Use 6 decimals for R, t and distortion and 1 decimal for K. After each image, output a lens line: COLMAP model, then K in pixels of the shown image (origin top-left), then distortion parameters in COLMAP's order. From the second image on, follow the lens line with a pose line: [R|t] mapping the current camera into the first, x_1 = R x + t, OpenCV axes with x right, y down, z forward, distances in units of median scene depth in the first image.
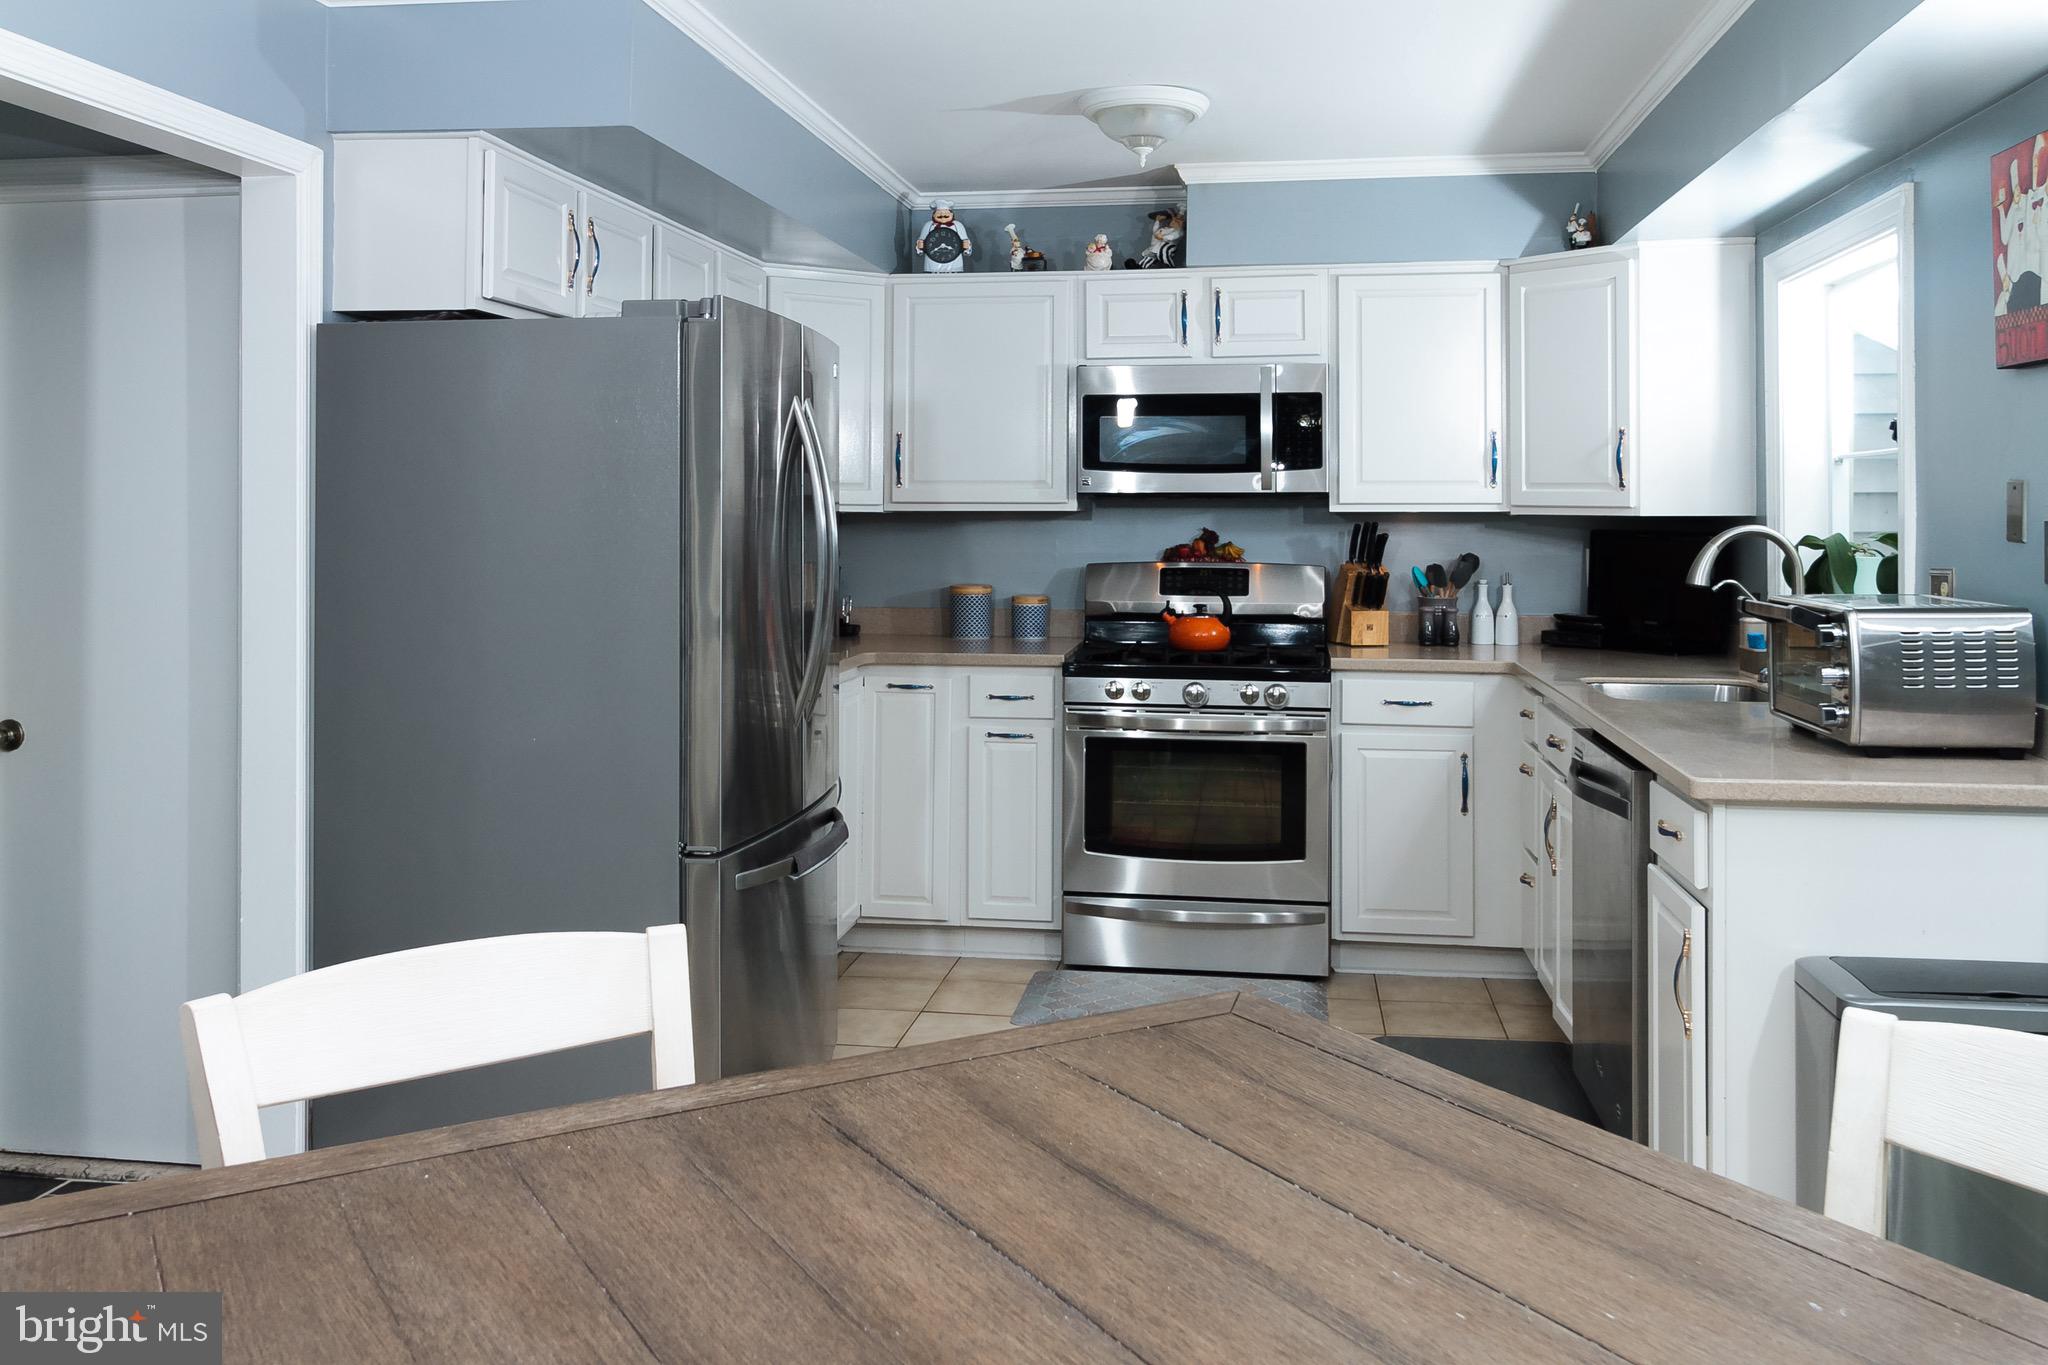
lens RADIAL K [[1683.4, 0, 1019.7], [0, 1683.4, 491.7], [0, 0, 1]] dist [-0.005351, -0.008660]
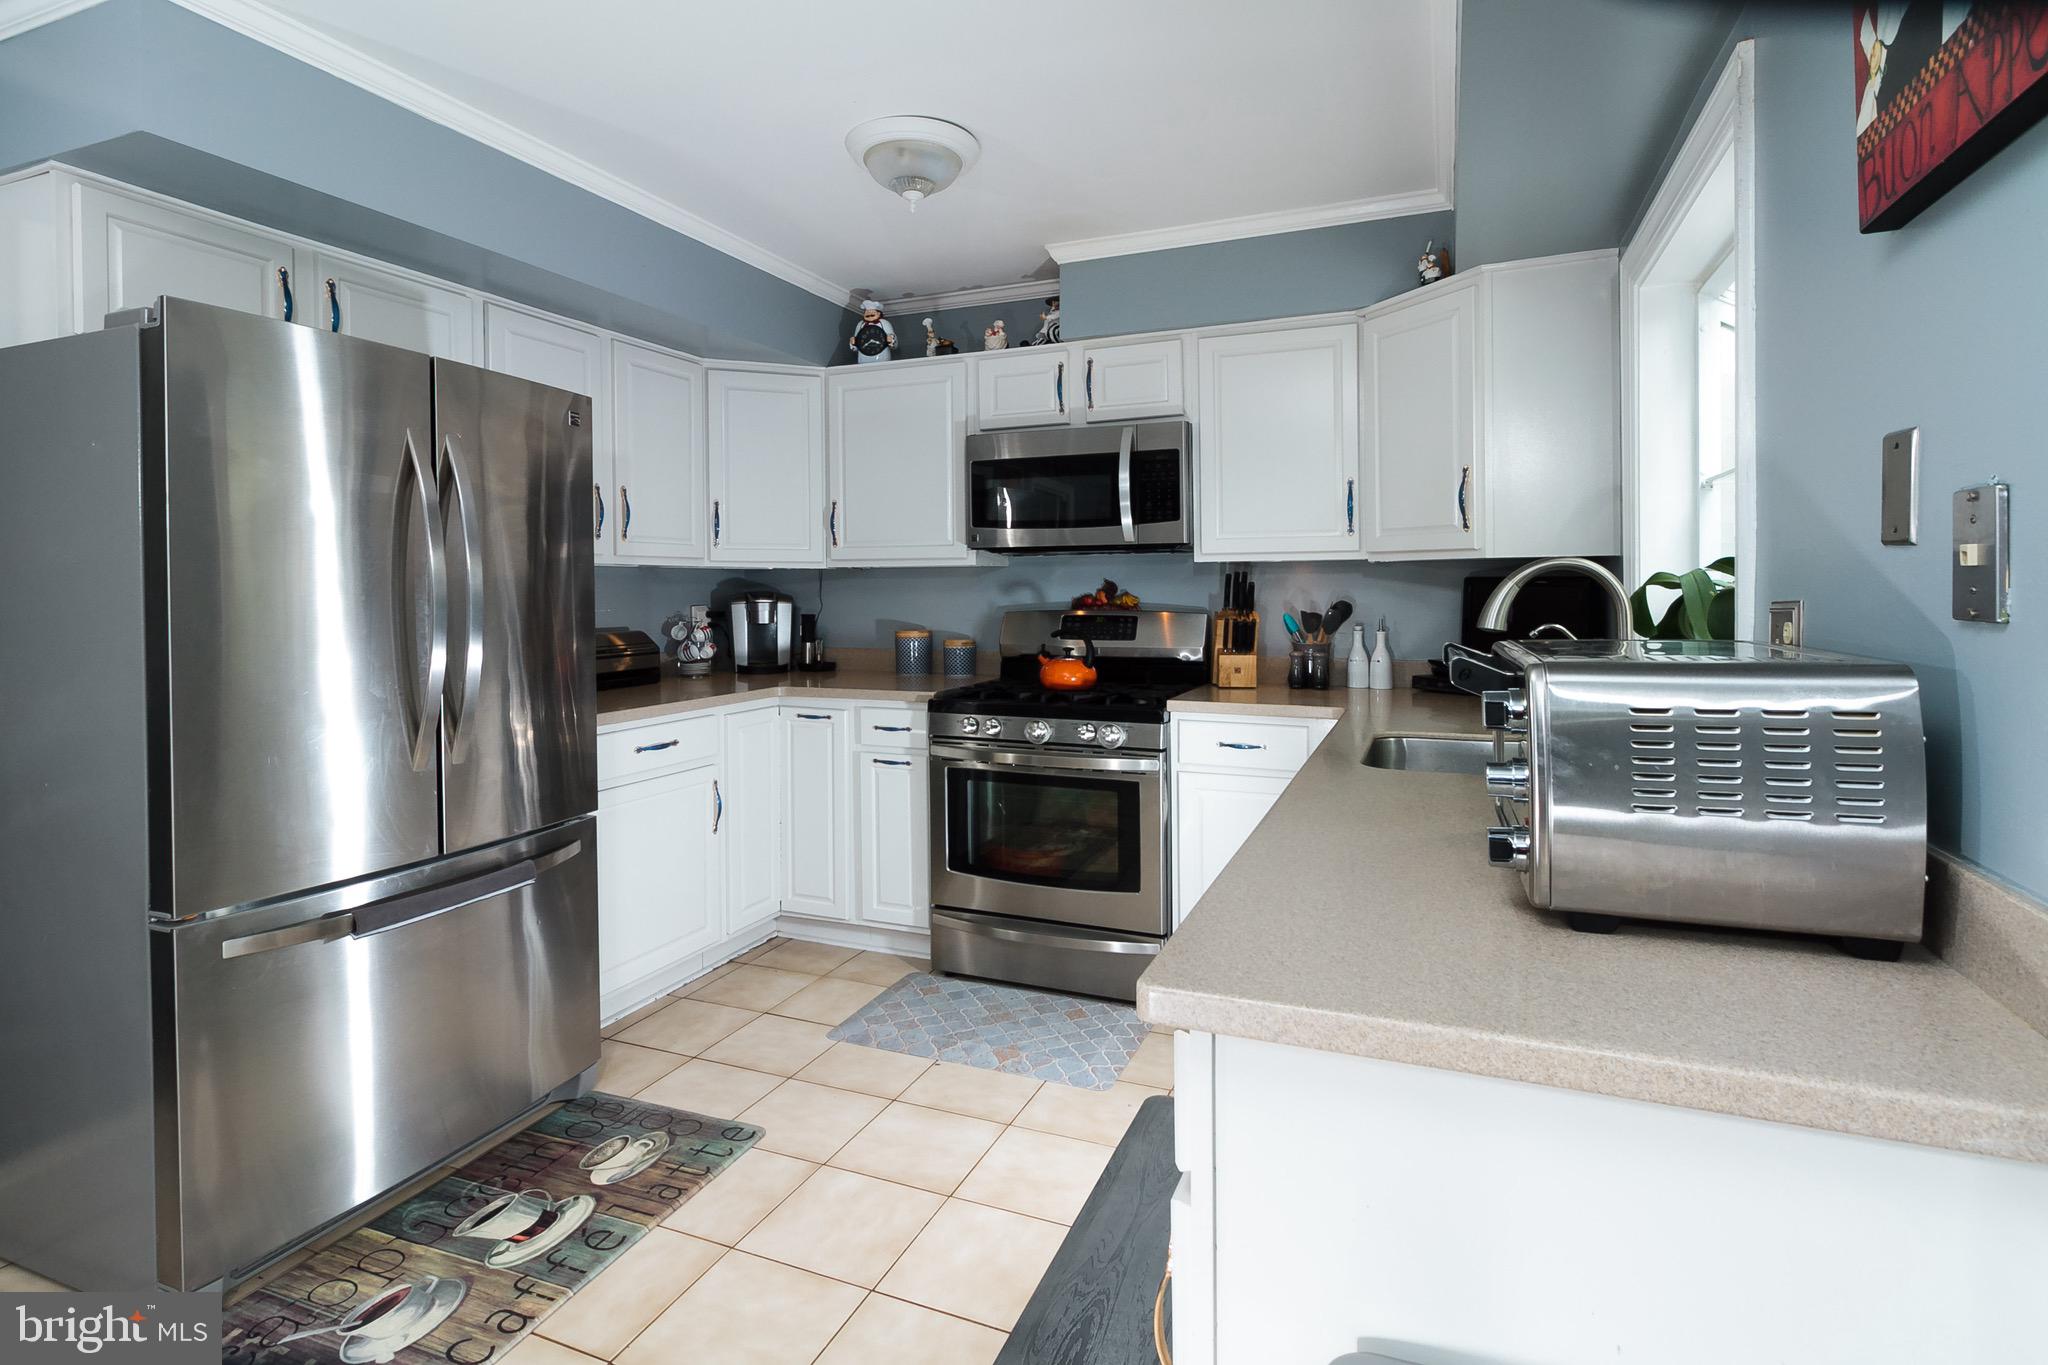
lens RADIAL K [[984.7, 0, 1028.2], [0, 984.7, 602.3], [0, 0, 1]] dist [-0.000009, 0.000431]
pose [[0.968821, -0.003412, -0.247737, 0.237808], [0.009060, 0.999724, 0.021663, 0.023169], [0.247594, -0.023232, 0.968585, 0.368739]]
